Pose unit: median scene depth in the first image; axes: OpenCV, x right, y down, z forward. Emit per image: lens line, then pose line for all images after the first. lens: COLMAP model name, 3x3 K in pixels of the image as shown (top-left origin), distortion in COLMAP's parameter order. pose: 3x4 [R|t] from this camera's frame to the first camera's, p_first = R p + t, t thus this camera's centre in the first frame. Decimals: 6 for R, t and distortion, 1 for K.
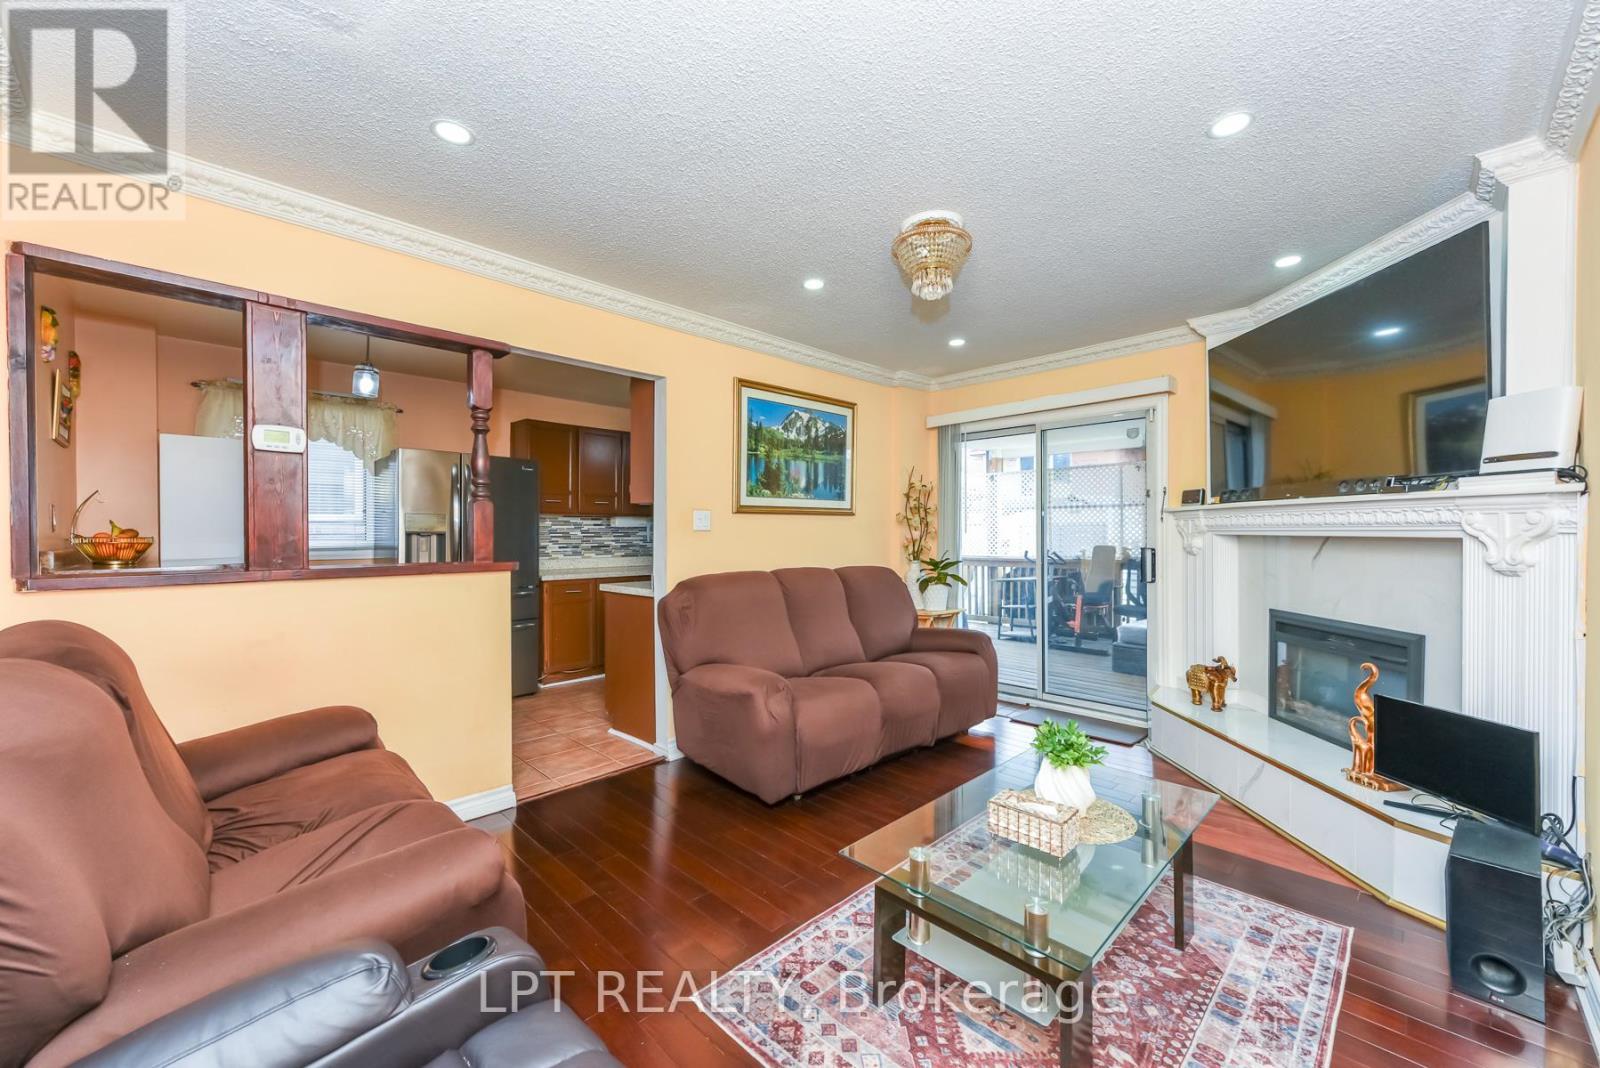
lens RADIAL K [[630.5, 0, 806.9], [0, 630.5, 529.2], [0, 0, 1]] dist [-0.002115, -0.000768]
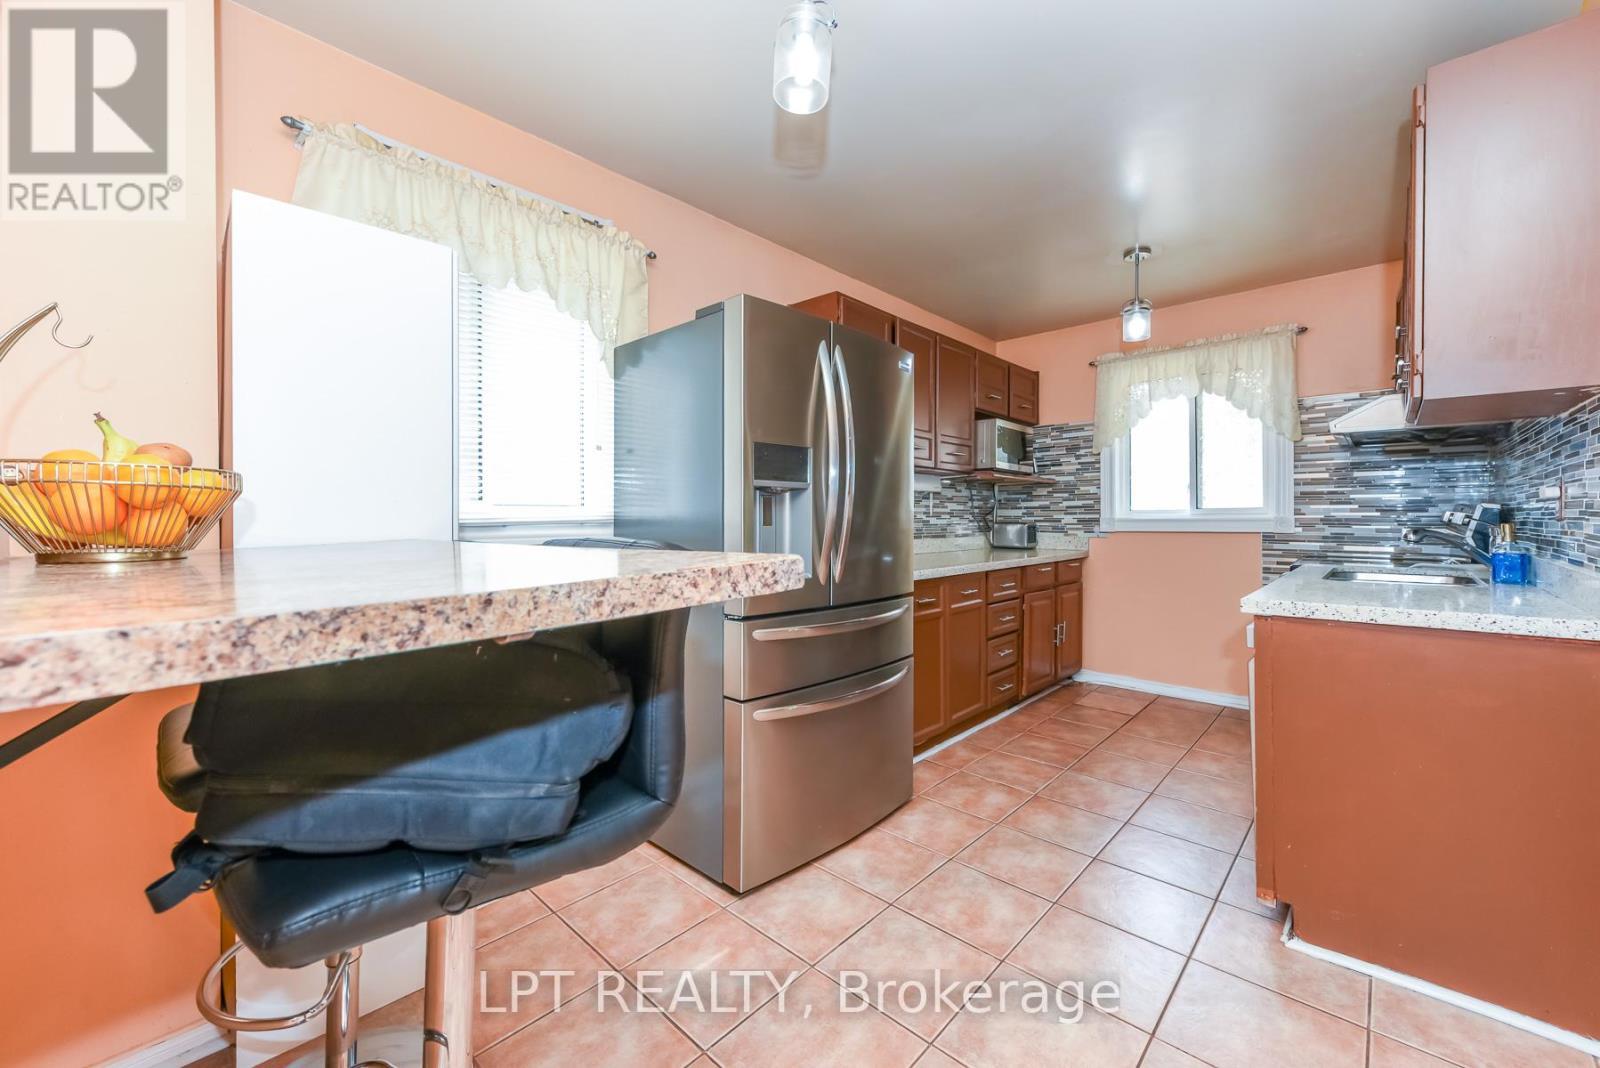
lens RADIAL K [[630.5, 0, 798.1], [0, 630.5, 525.1], [0, 0, 1]] dist [-0.002115, -0.000768]
pose [[0.999833, -0.000600, 0.018261, -0.772510], [0.000284, 0.999850, 0.017319, 0.033693], [-0.018269, -0.017311, 0.999683, 0.687519]]
